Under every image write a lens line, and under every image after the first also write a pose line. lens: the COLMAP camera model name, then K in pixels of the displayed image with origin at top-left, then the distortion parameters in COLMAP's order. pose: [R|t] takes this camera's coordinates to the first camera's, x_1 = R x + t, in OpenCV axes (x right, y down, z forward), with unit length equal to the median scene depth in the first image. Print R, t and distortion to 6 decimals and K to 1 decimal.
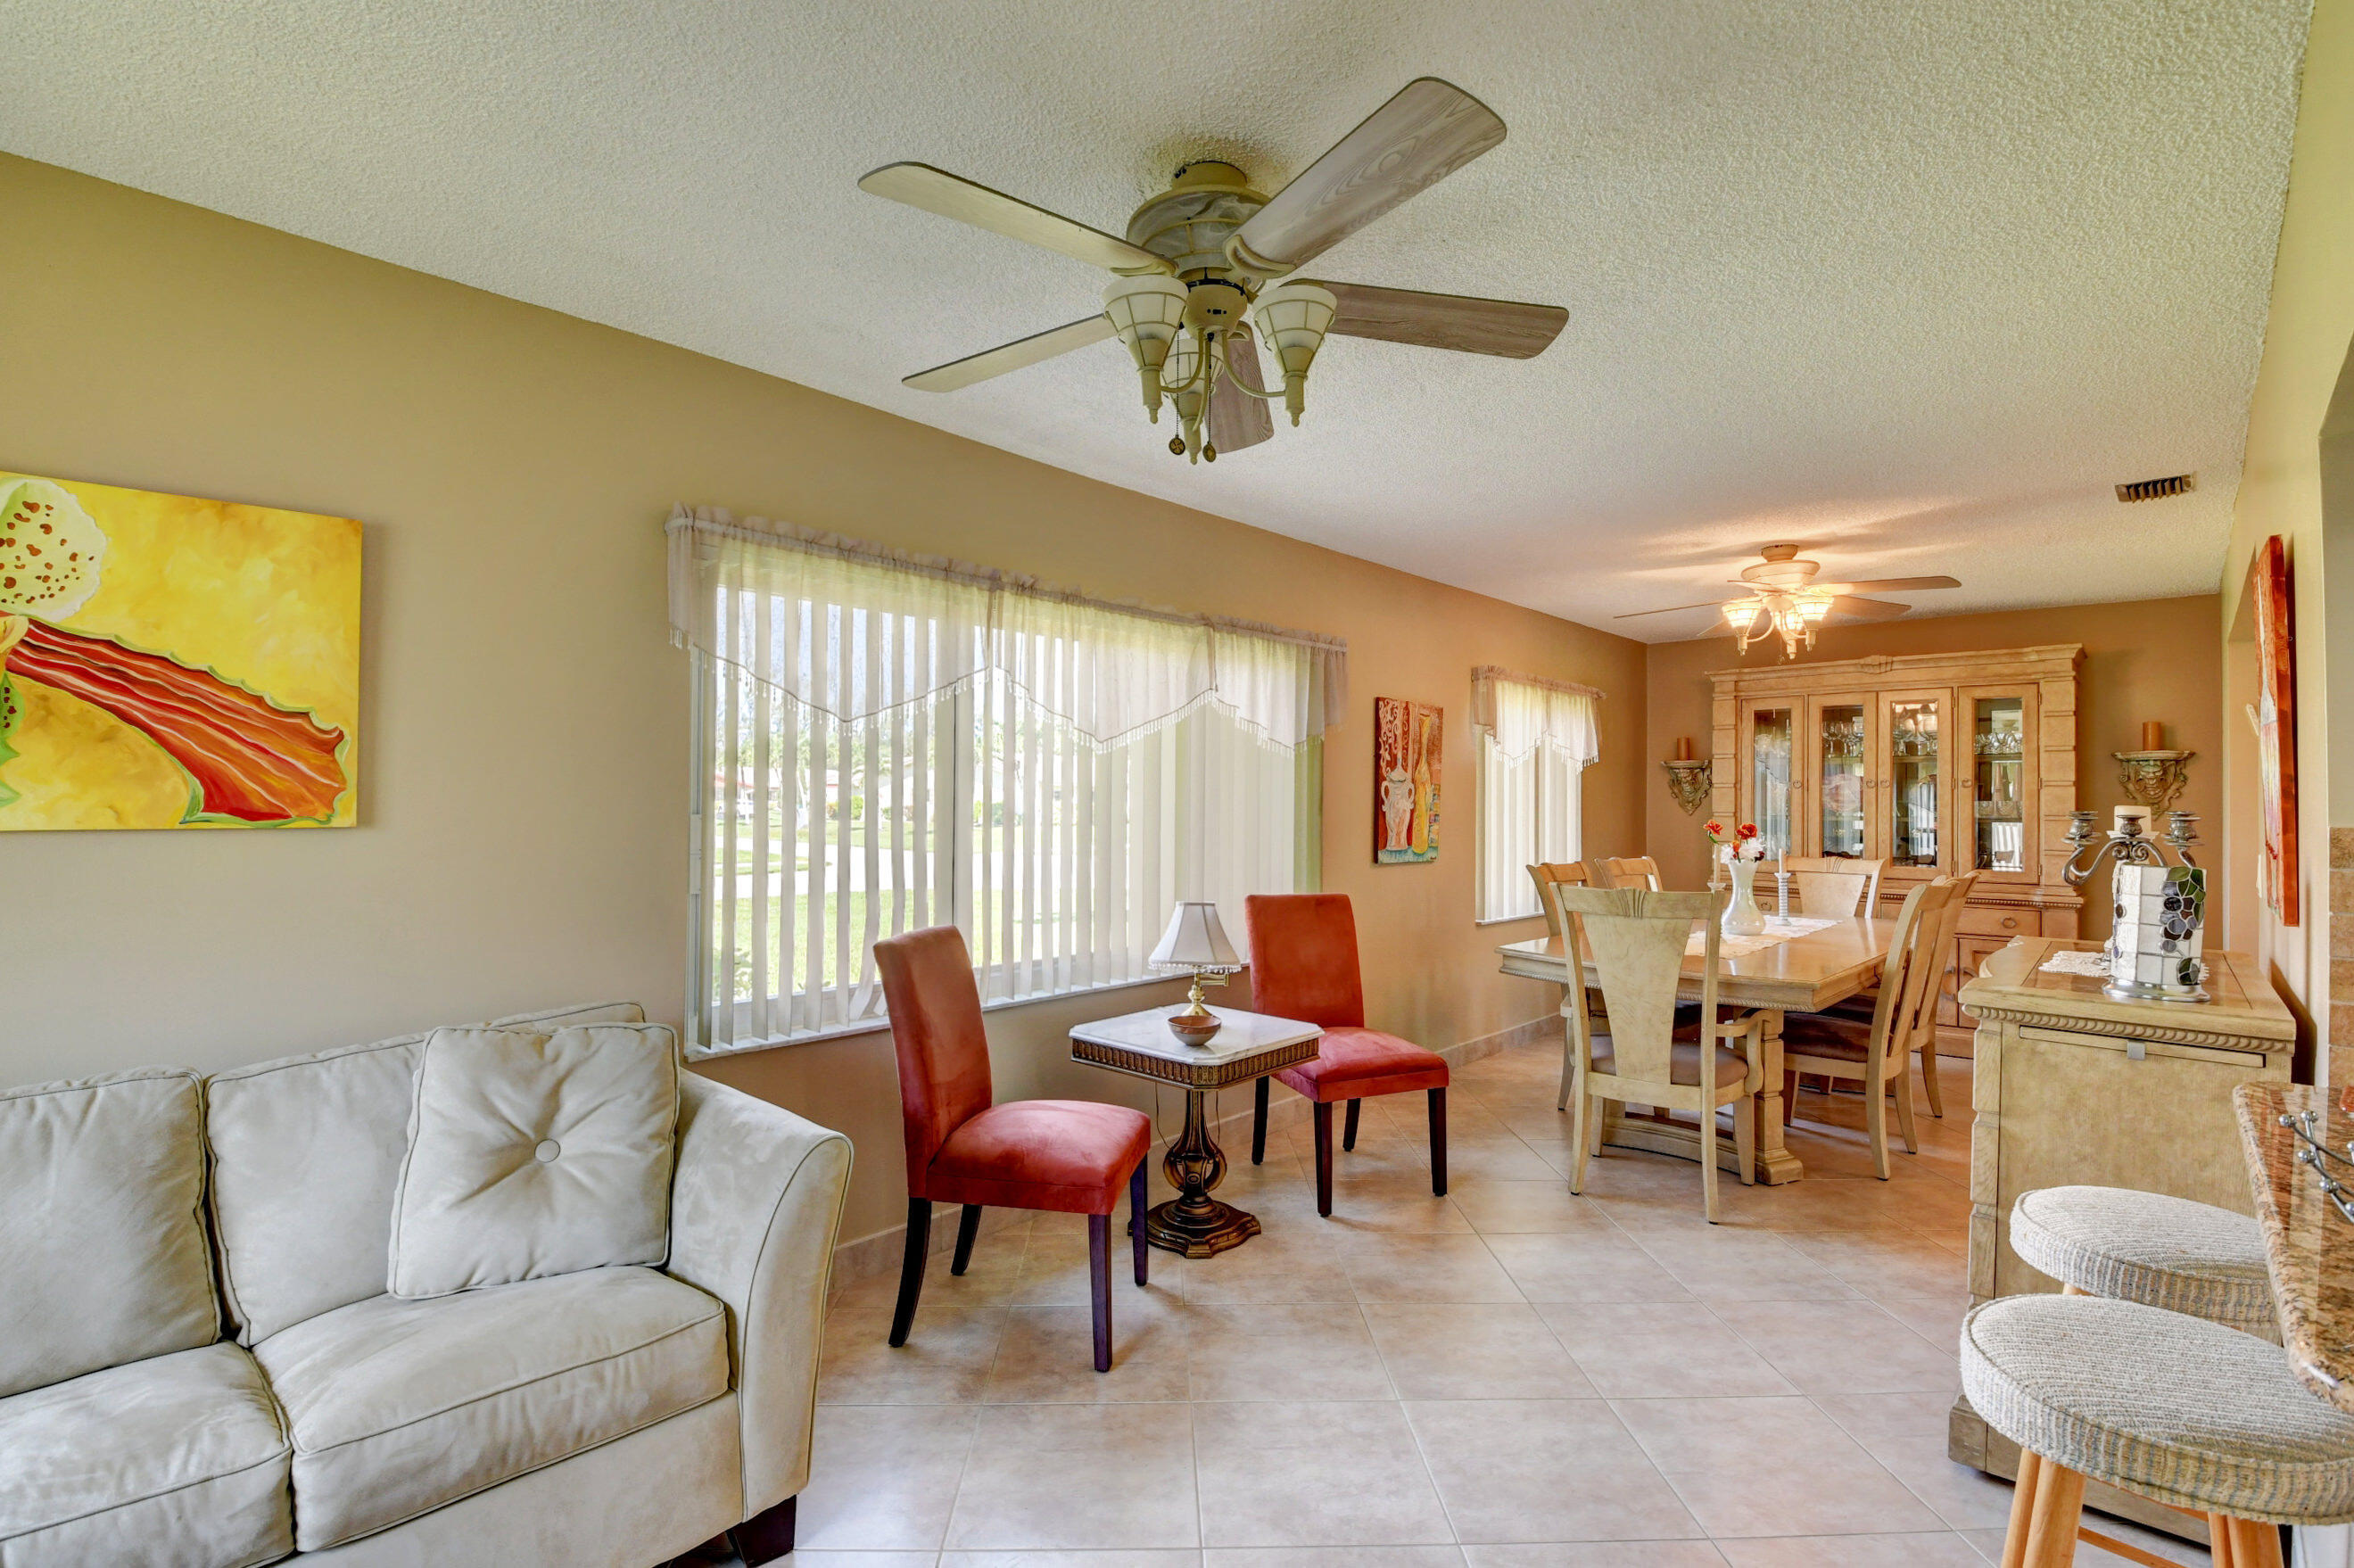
lens RADIAL K [[1070.5, 0, 1180.3], [0, 1070.5, 781.3], [0, 0, 1]] dist [-0.002403, -0.015303]
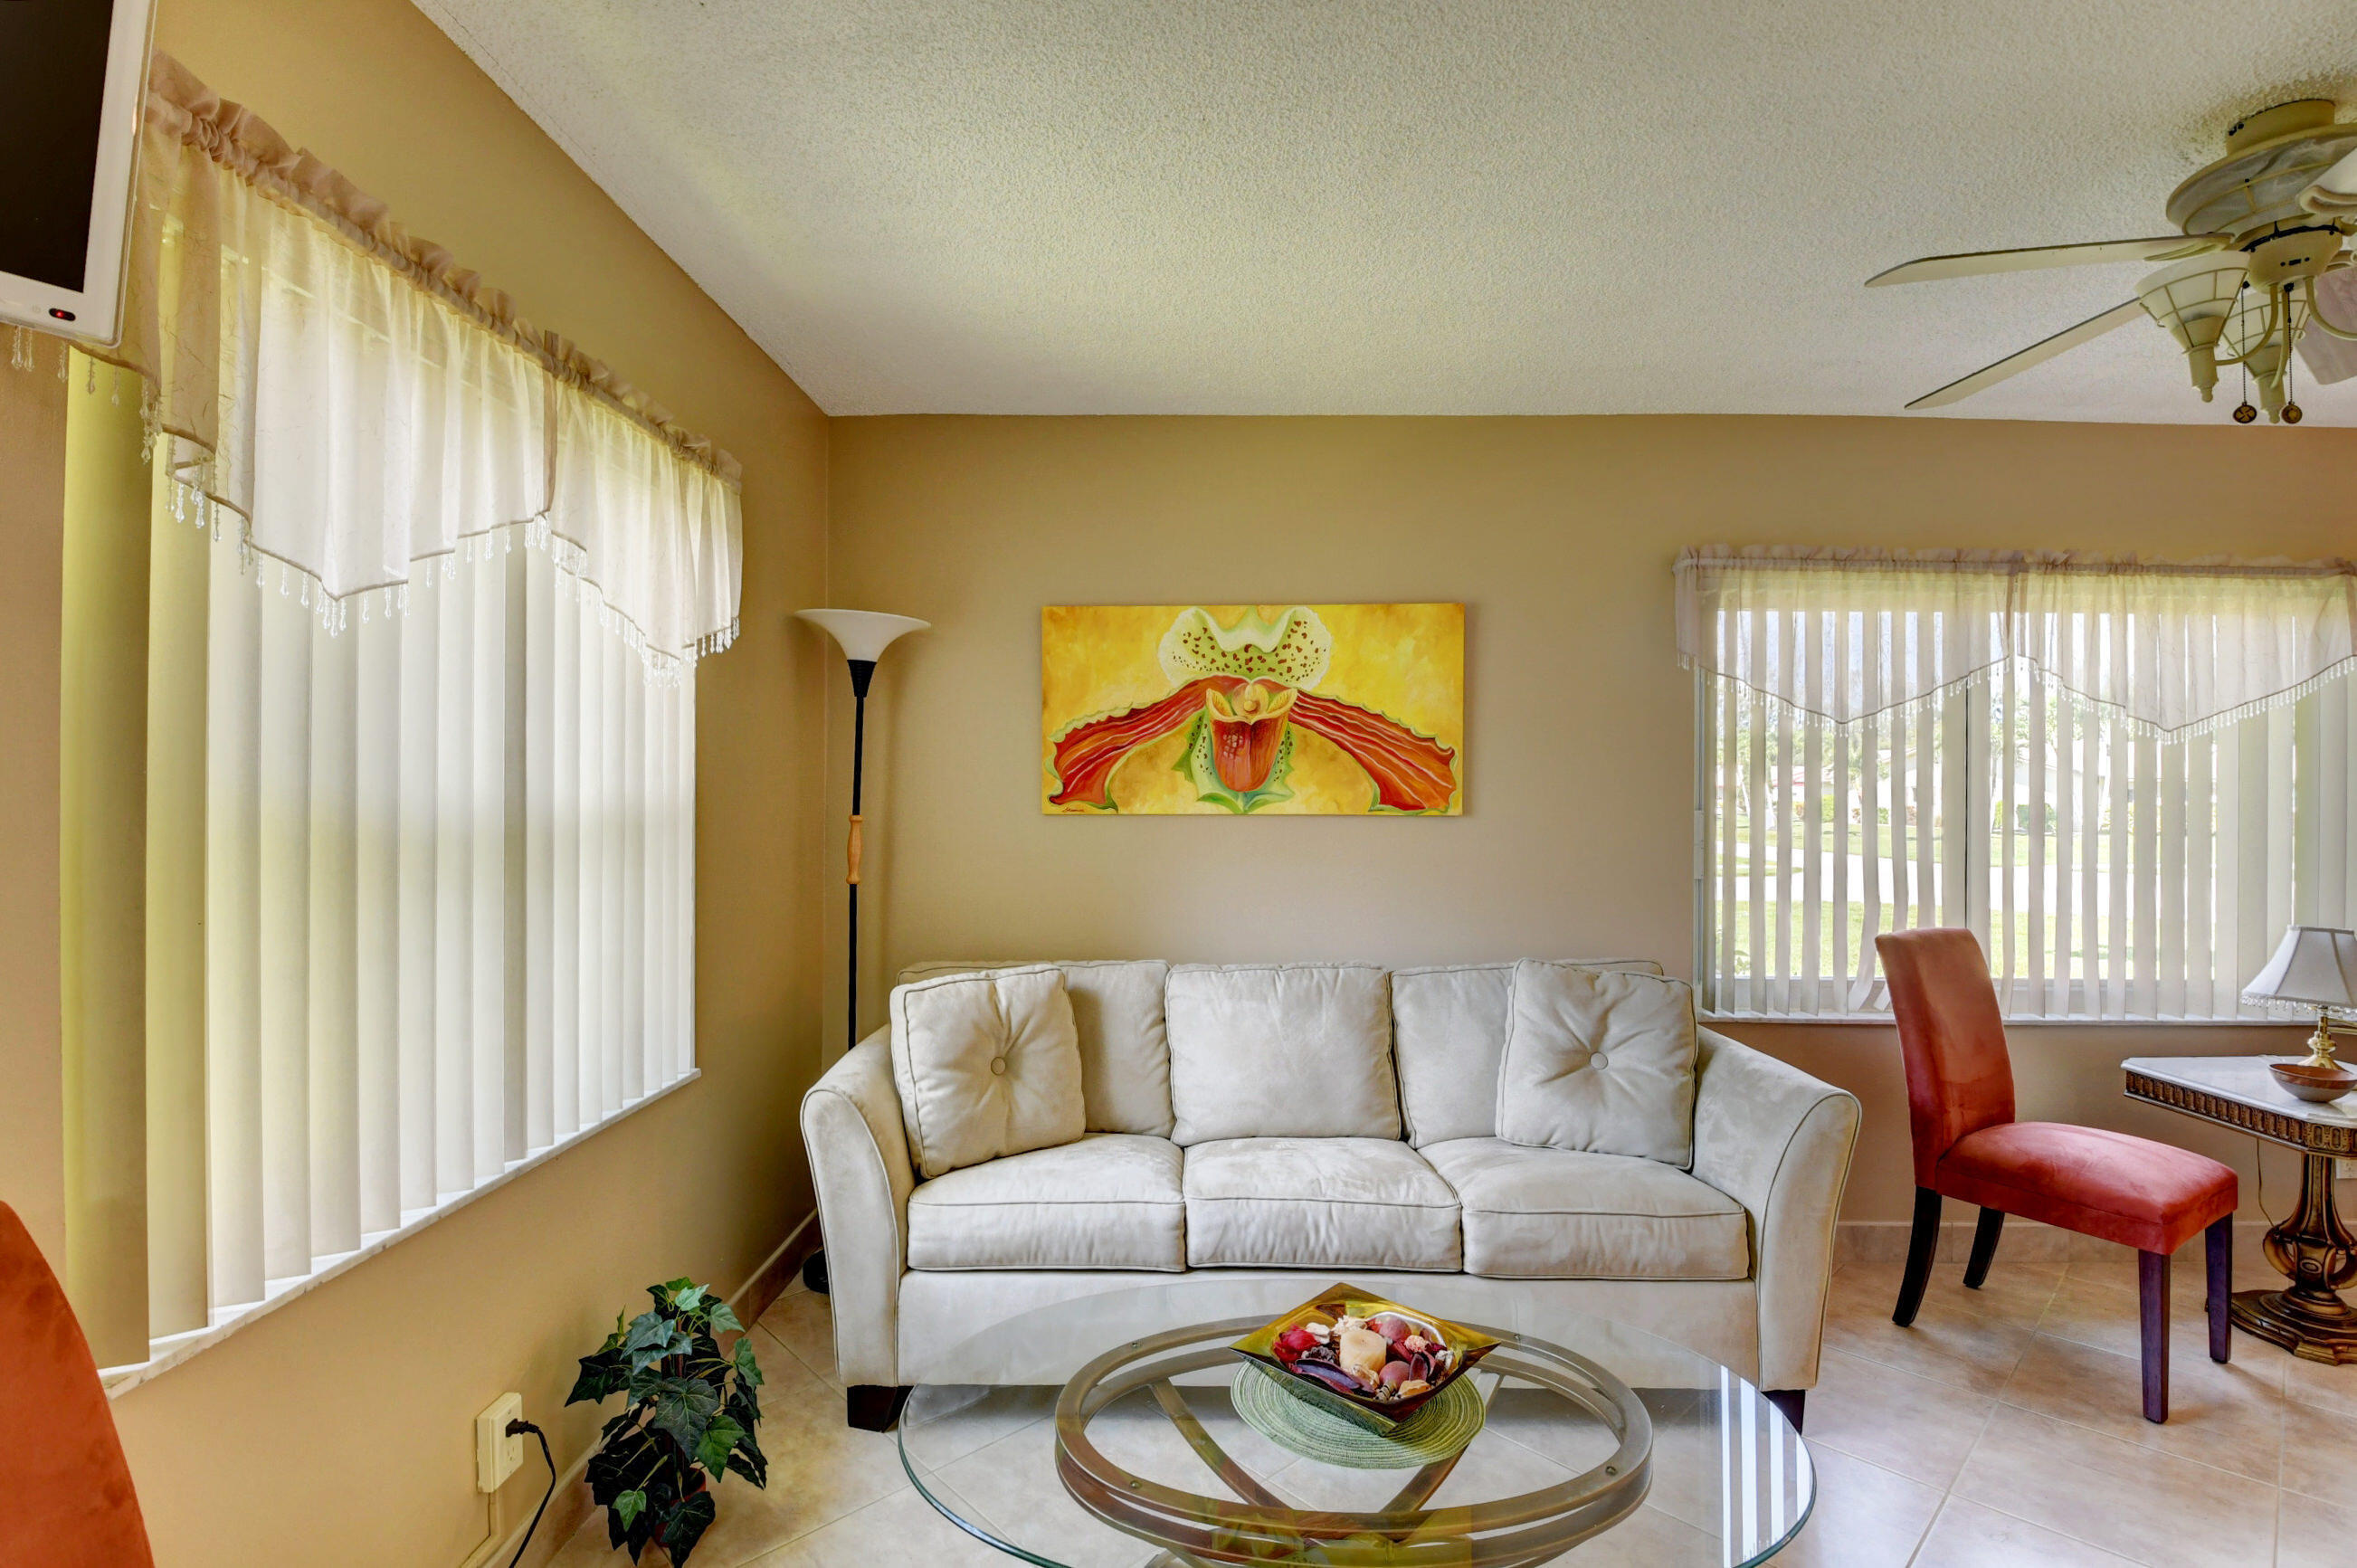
lens RADIAL K [[1071.9, 0, 1167.2], [0, 1071.9, 790.2], [0, 0, 1]] dist [-0.002403, -0.015303]
pose [[0.660907, -0.005681, -0.750446, 0.050902], [0.009724, 0.999952, 0.000994, 0.003640], [0.750405, -0.007954, 0.660931, -0.271301]]
